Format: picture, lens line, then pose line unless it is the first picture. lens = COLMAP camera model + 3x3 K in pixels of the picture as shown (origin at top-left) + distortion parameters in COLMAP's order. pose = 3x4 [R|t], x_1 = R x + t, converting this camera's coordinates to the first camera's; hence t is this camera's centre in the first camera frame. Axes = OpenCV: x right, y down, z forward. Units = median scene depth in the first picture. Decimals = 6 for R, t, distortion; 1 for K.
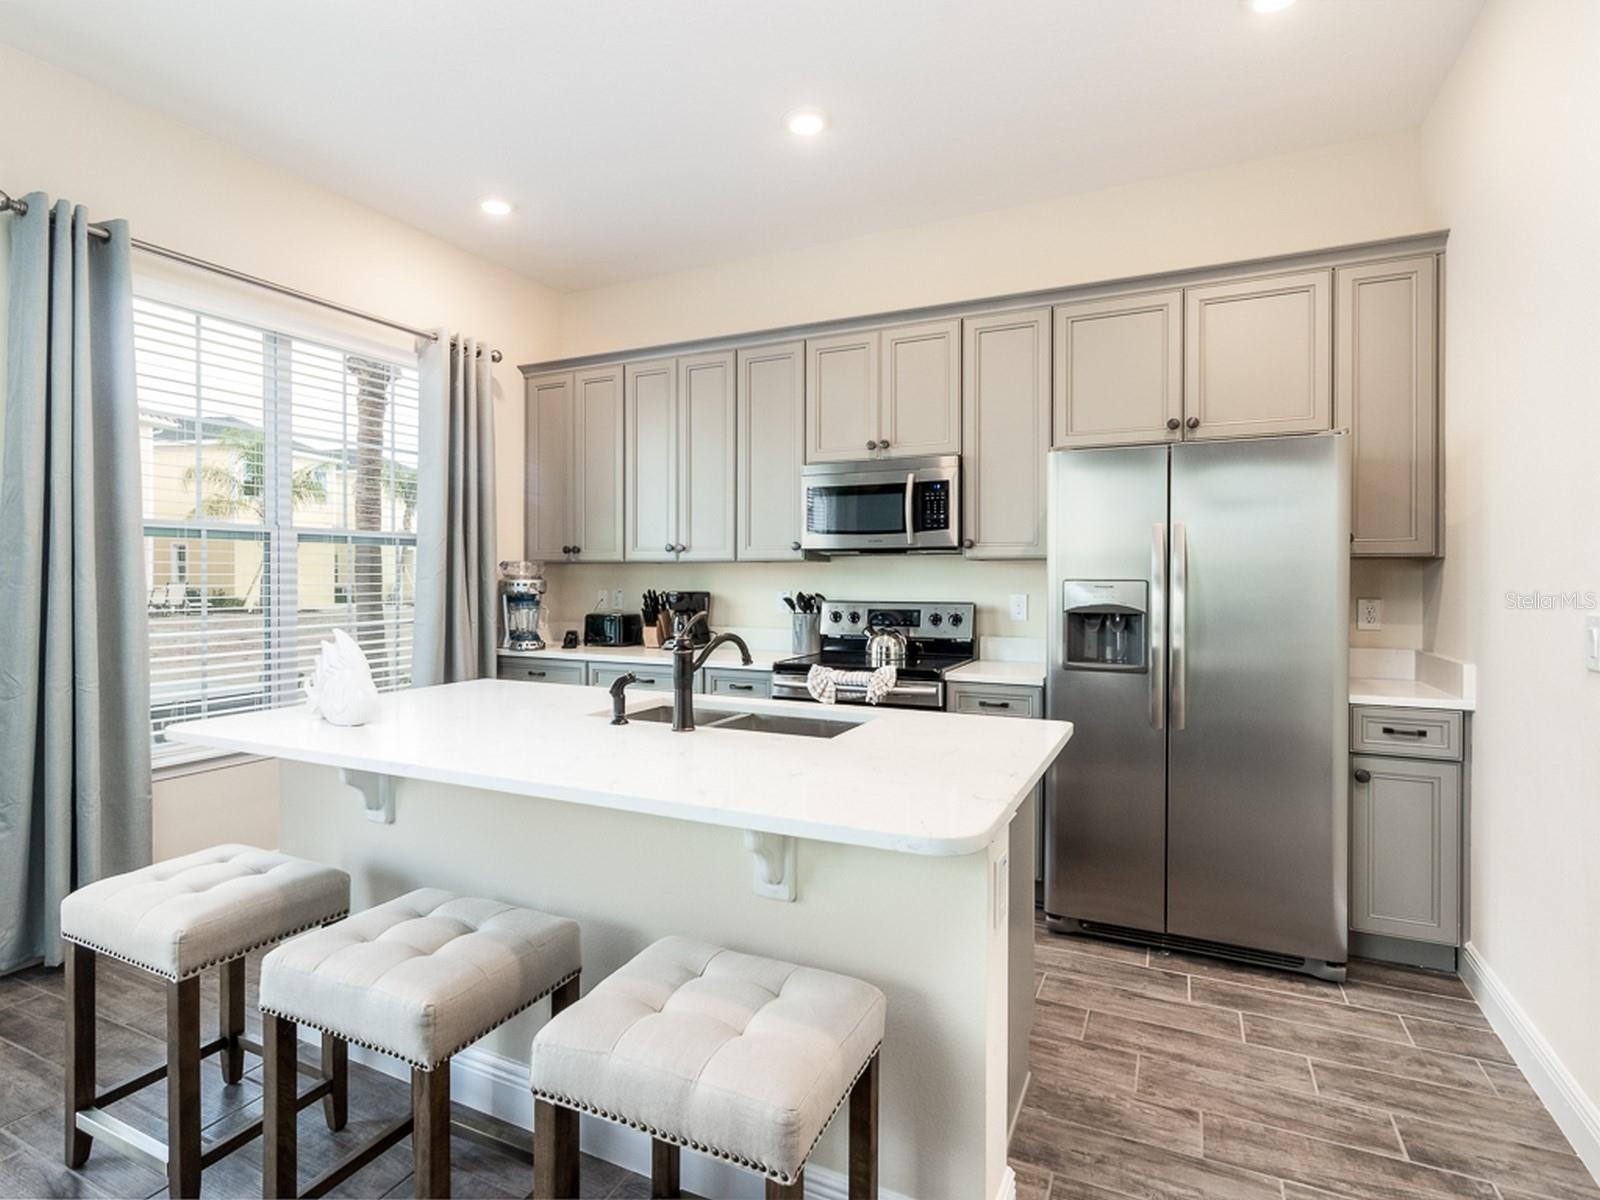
lens RADIAL K [[814.2, 0, 804.5], [0, 814.2, 592.1], [0, 0, 1]] dist [-0.003342, 0.000655]
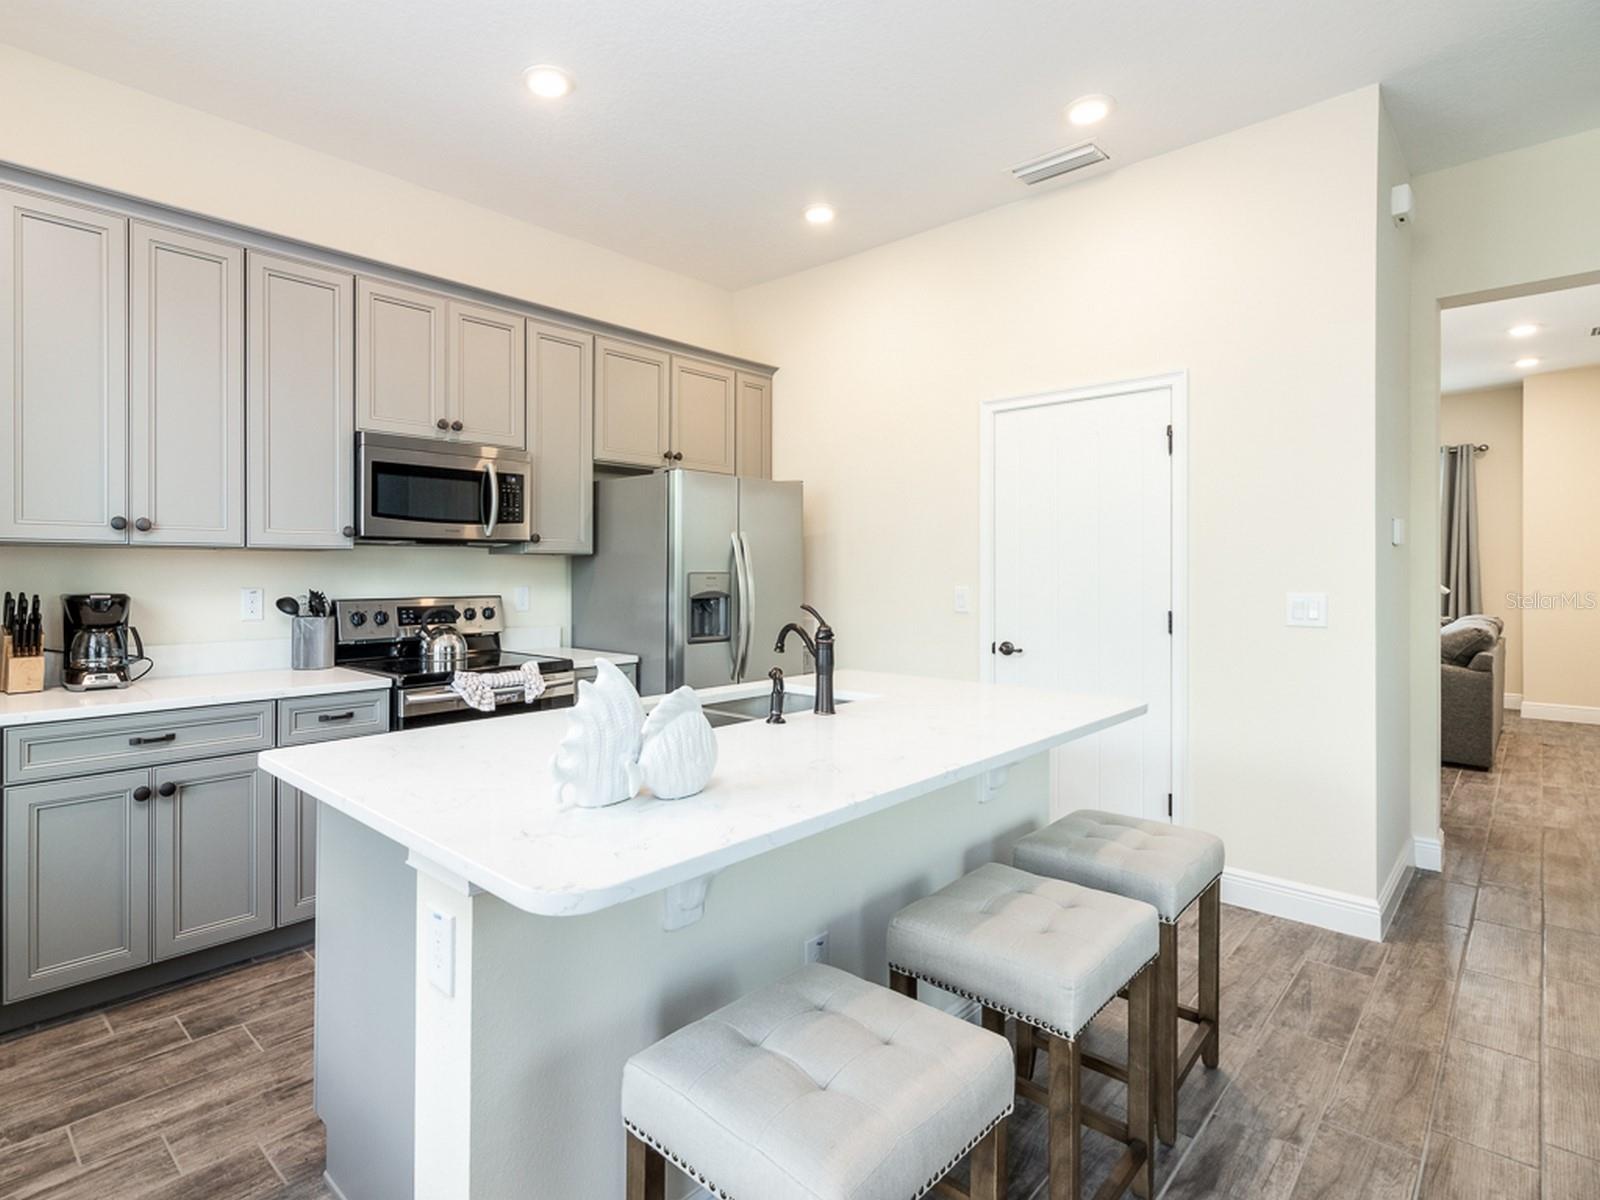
lens RADIAL K [[814.2, 0, 832.2], [0, 814.2, 574.8], [0, 0, 1]] dist [-0.003342, 0.000655]
pose [[0.276623, -0.006836, 0.960954, -0.686194], [0.009099, 0.999949, 0.004494, -0.014278], [-0.960935, 0.007501, 0.276671, 0.349136]]
